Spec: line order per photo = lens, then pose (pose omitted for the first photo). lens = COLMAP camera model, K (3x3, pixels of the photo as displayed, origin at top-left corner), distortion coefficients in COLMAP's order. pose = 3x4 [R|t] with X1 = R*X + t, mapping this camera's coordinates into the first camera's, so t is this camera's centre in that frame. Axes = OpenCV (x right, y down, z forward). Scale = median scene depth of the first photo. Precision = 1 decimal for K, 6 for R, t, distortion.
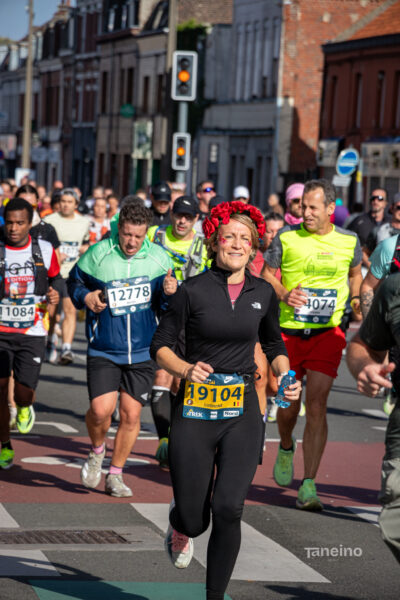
lens RADIAL K [[3669.8, 0, 205.2], [0, 3669.8, 303.1], [0, 0, 1]] dist [2.638113, 0.000000]
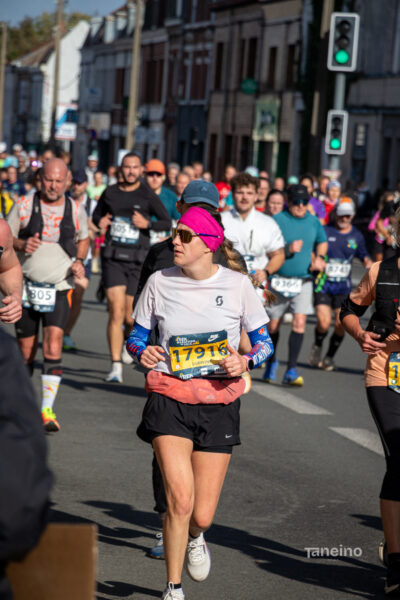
lens RADIAL K [[3669.8, 0, 173.0], [0, 3669.8, 293.2], [0, 0, 1]] dist [2.638113, 0.000000]
pose [[0.999441, 0.023557, -0.023707, -0.015955], [-0.023518, 0.999722, 0.001930, -0.003749], [0.023746, -0.001372, 0.999717, 0.109869]]
